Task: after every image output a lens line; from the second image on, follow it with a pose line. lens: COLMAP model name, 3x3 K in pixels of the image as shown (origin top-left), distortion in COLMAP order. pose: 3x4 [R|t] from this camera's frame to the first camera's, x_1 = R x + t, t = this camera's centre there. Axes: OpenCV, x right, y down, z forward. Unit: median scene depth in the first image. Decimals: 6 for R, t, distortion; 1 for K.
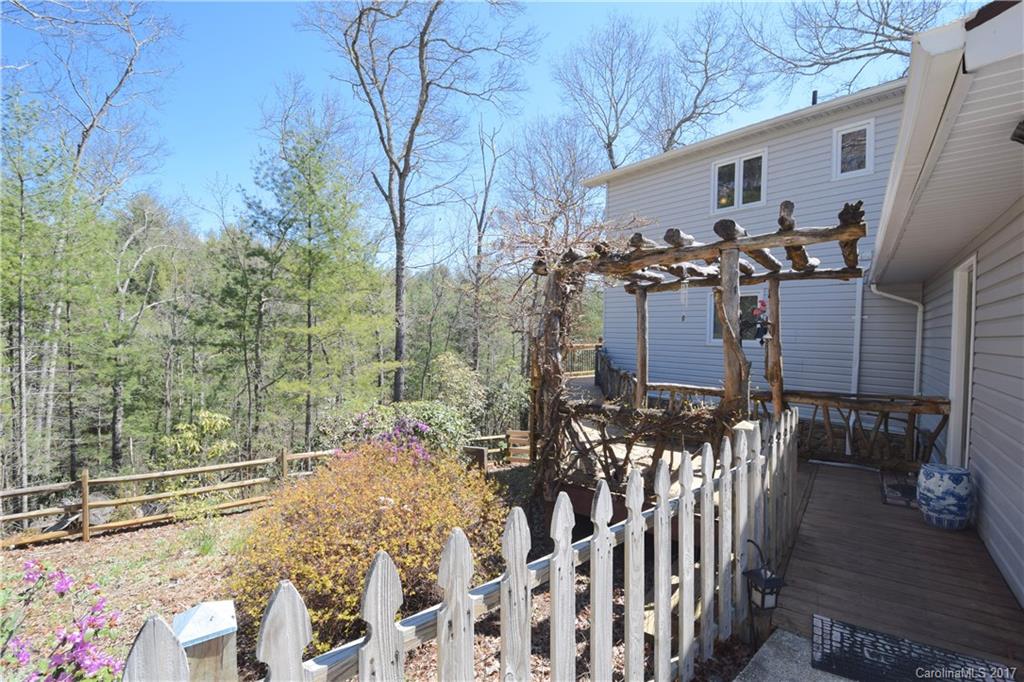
lens RADIAL K [[454.0, 0, 516.4], [0, 454.0, 343.7], [0, 0, 1]] dist [0.010357, -0.017335]
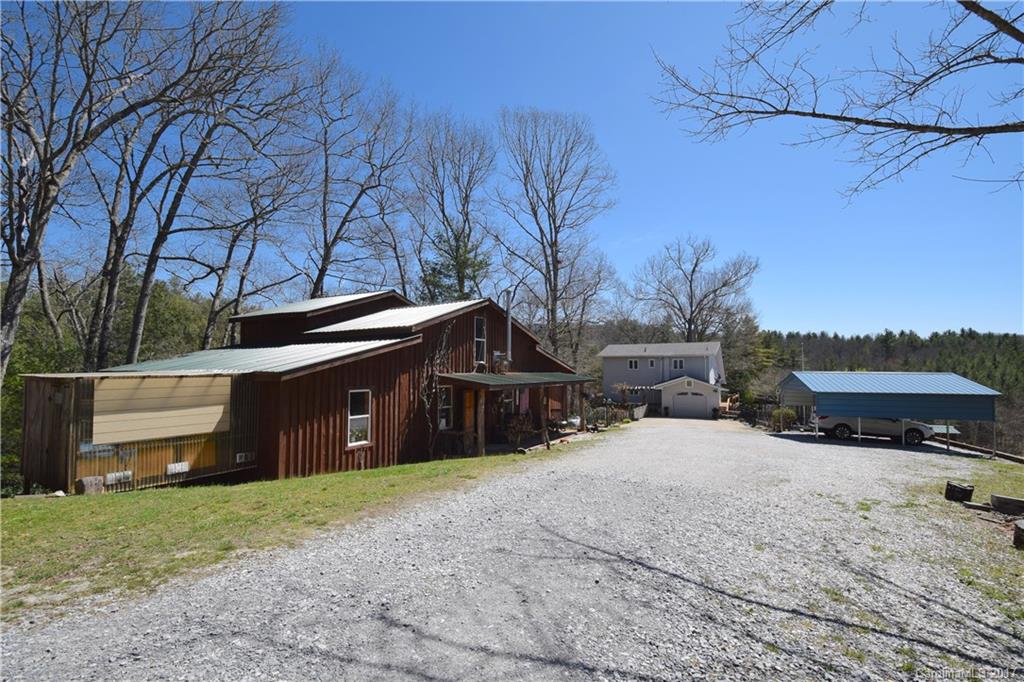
lens RADIAL K [[454.0, 0, 516.4], [0, 454.0, 343.7], [0, 0, 1]] dist [0.010357, -0.017335]
pose [[0.943735, 0.004741, 0.330668, -0.833563], [0.019923, 0.997266, -0.071159, -0.081794], [-0.330101, 0.073744, 0.941061, -1.158305]]
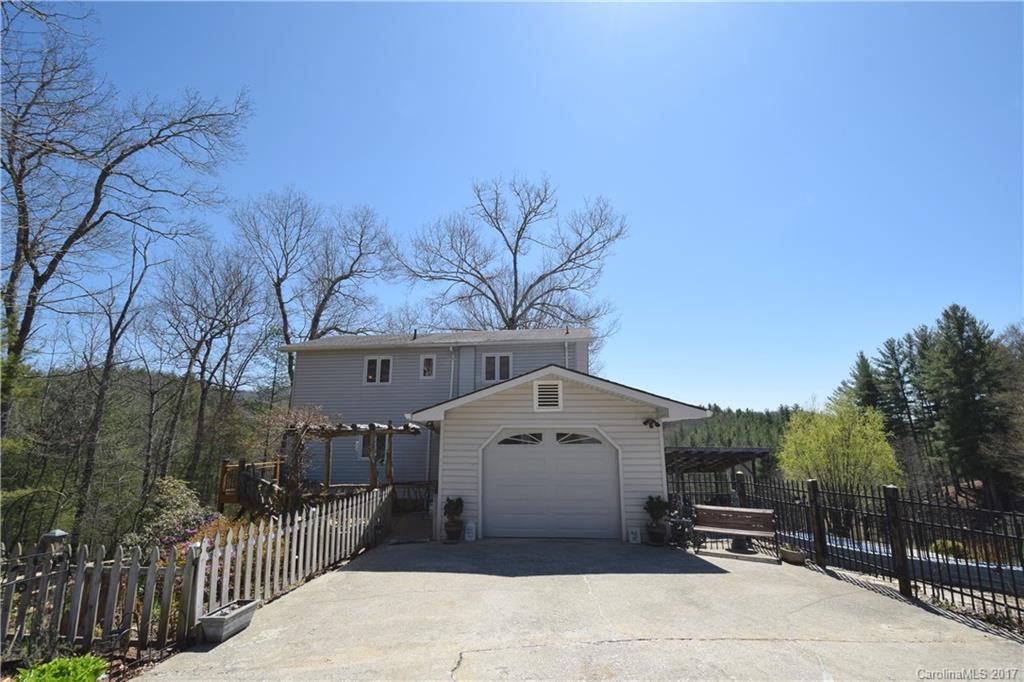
lens RADIAL K [[454.0, 0, 516.4], [0, 454.0, 343.7], [0, 0, 1]] dist [0.010357, -0.017335]
pose [[0.733689, 0.123250, 0.668214, -0.115861], [0.033969, 0.975529, -0.217230, -0.012297], [-0.678636, 0.182078, 0.711549, -0.238295]]
